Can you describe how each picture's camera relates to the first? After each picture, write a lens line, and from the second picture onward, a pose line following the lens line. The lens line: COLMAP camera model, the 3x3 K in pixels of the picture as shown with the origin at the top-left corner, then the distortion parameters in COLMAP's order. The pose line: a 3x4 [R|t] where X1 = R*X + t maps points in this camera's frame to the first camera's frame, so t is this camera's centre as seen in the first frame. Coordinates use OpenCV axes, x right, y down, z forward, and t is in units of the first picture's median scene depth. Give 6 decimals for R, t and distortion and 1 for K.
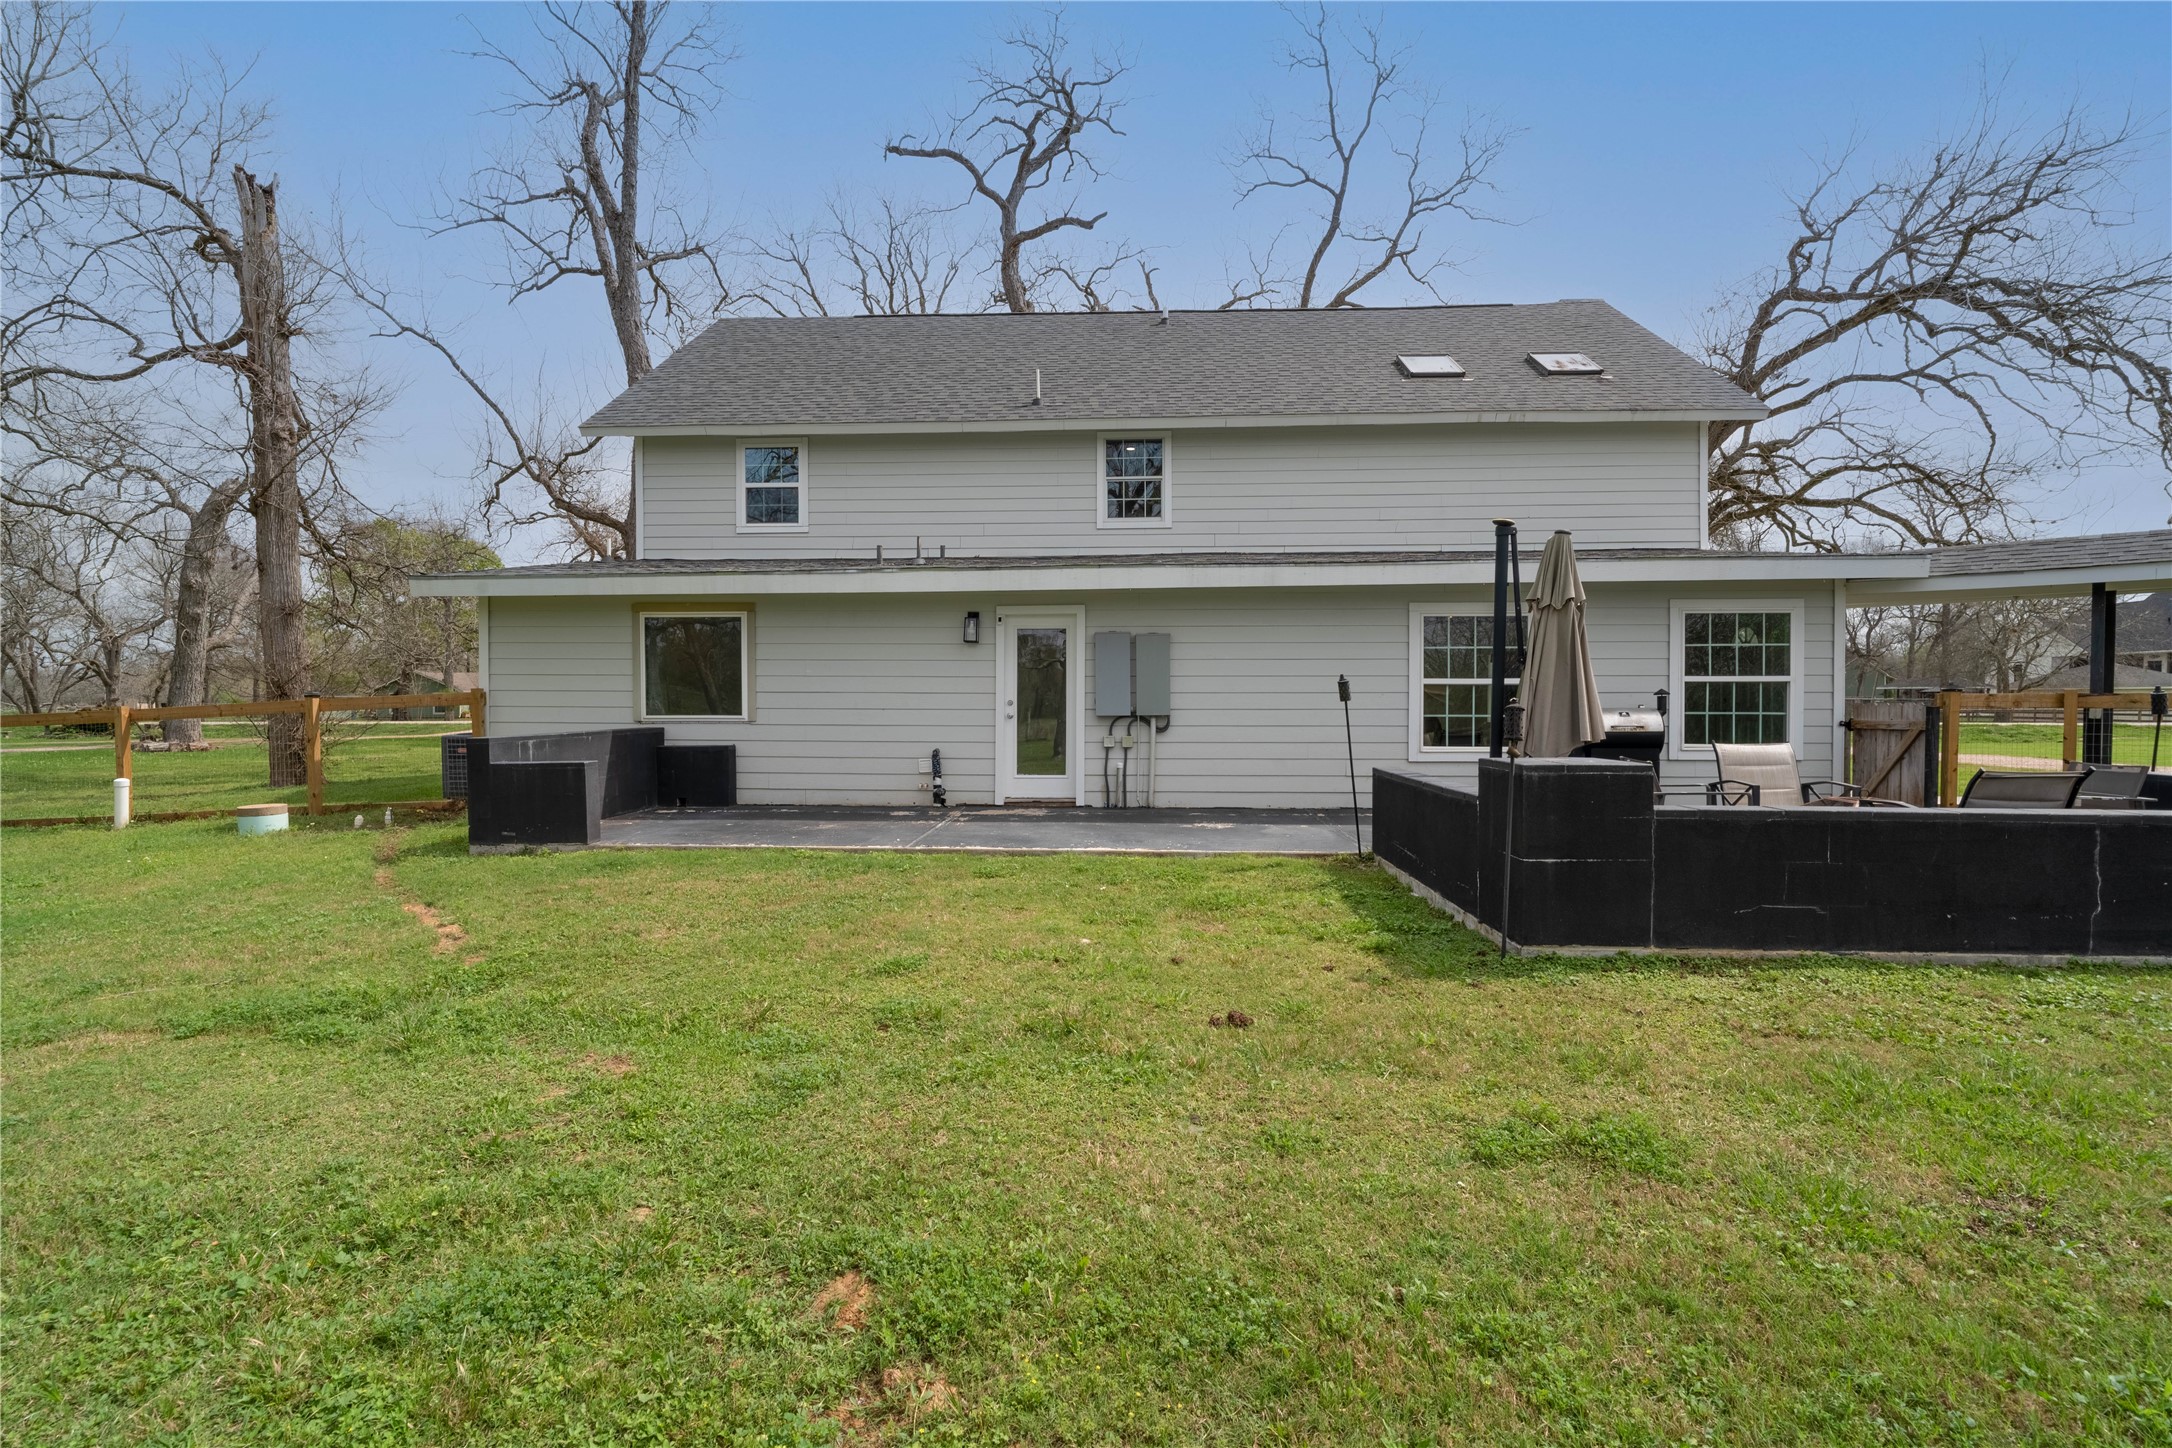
lens RADIAL K [[1002.9, 0, 1086.0], [0, 1002.9, 724.0], [0, 0, 1]] dist [-0.001725, 0.000296]
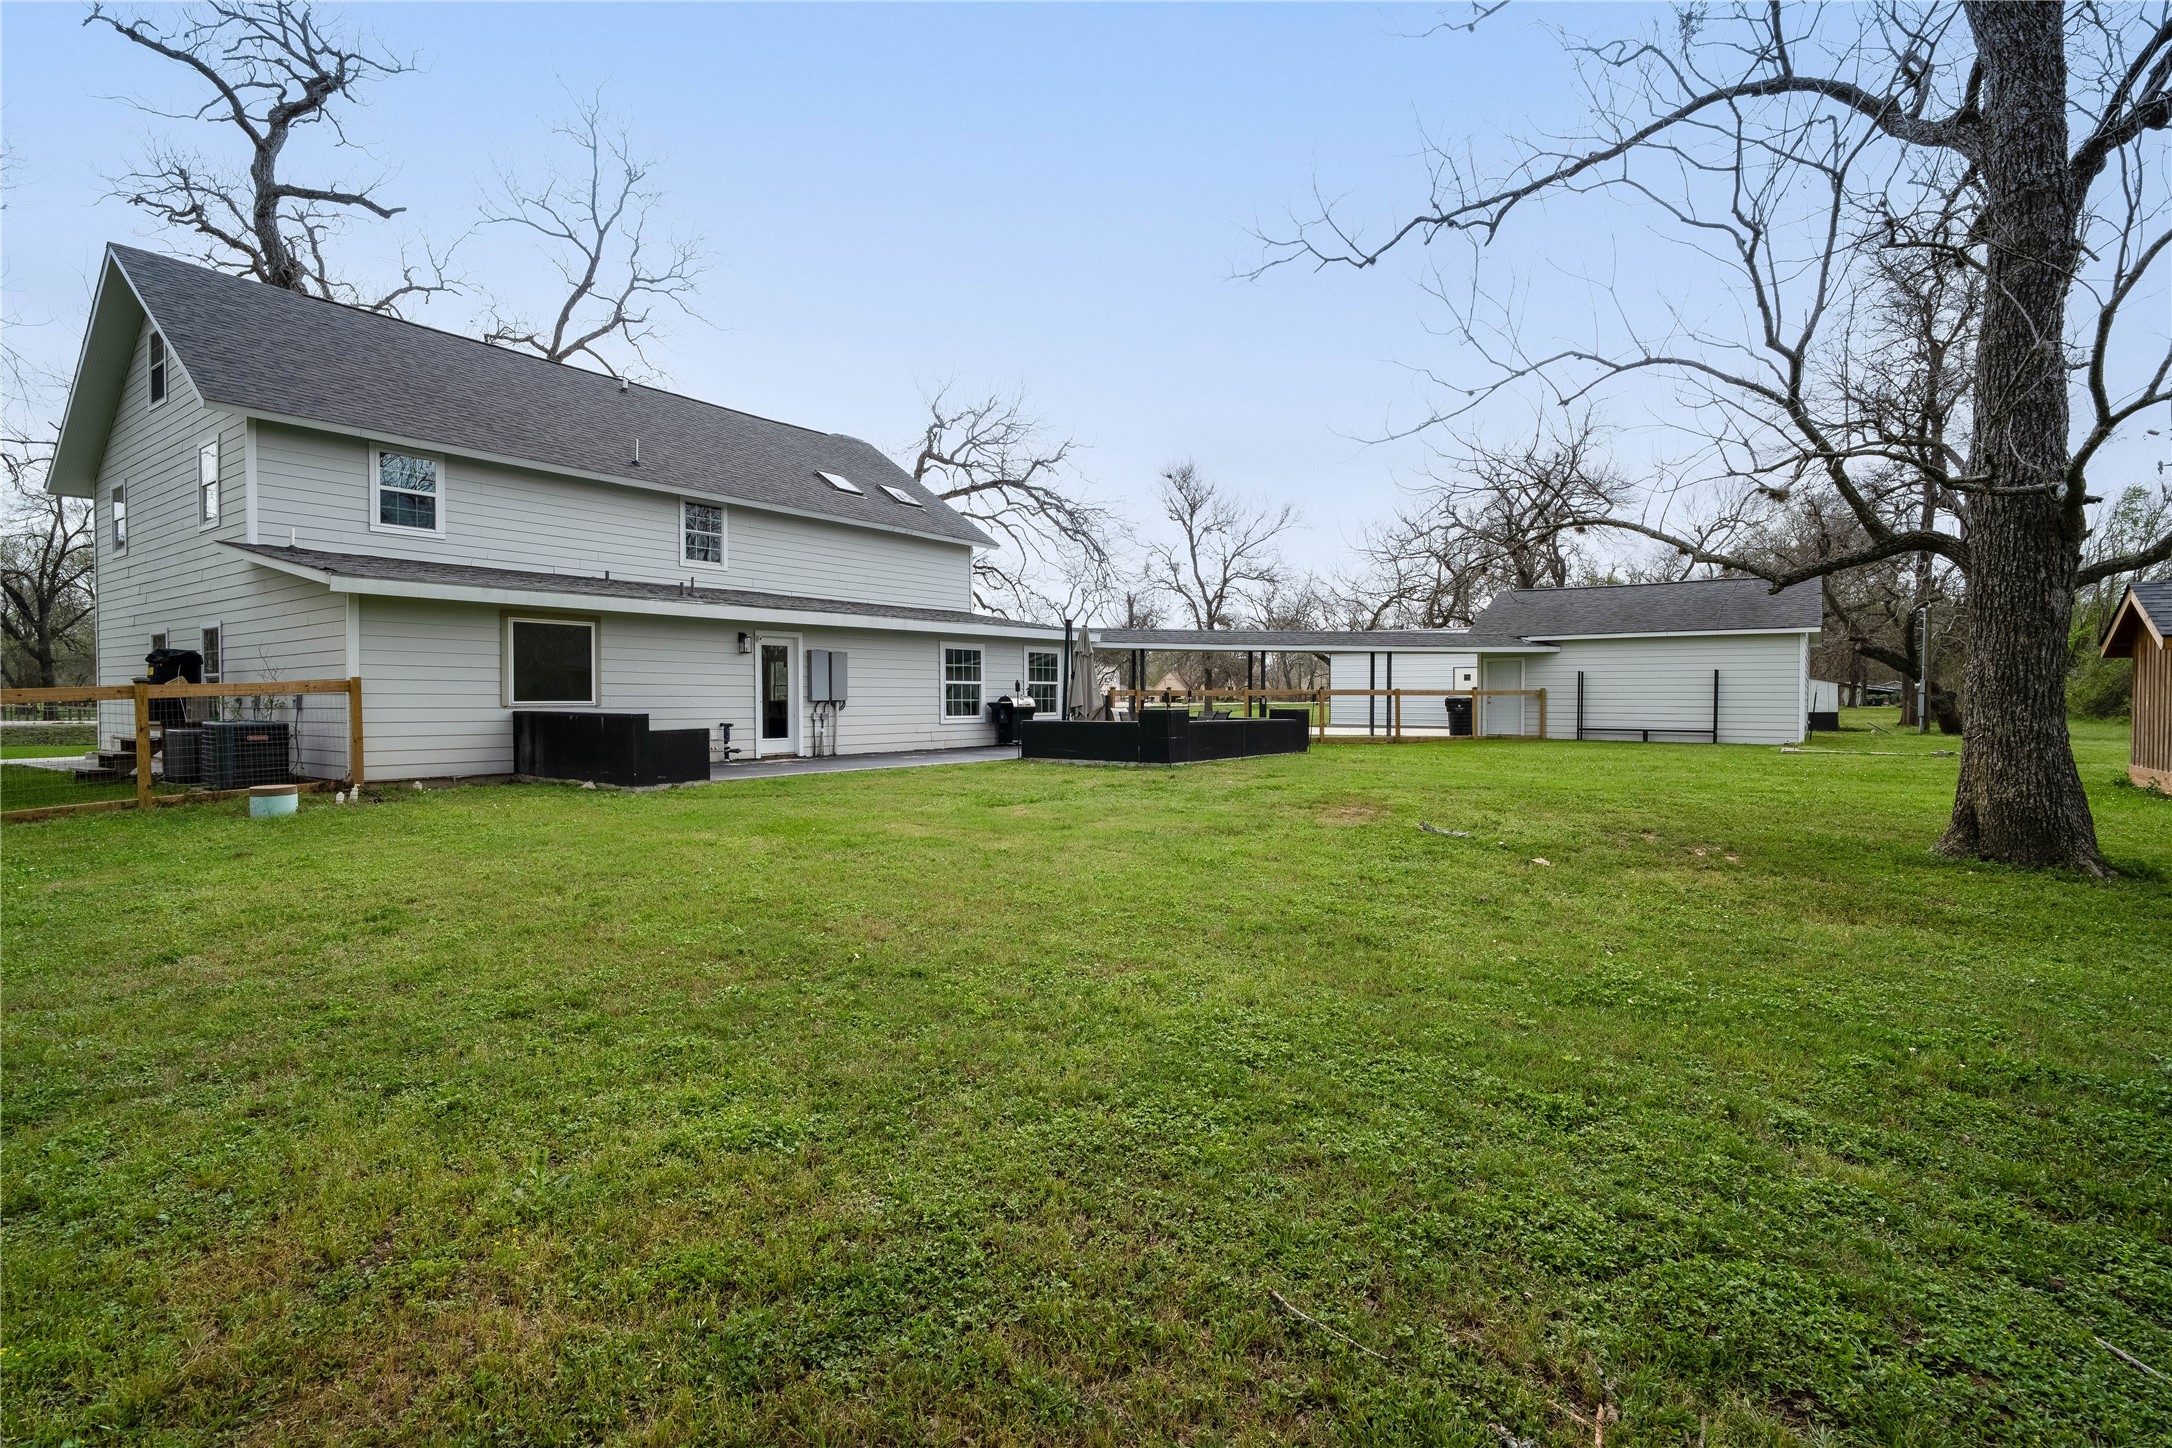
lens RADIAL K [[1002.9, 0, 1086.0], [0, 1002.9, 724.0], [0, 0, 1]] dist [-0.001725, 0.000296]
pose [[0.545129, -0.022035, 0.838063, -1.087807], [0.022265, 0.999682, 0.011802, 0.020471], [-0.838057, 0.012226, 0.545446, -0.260547]]
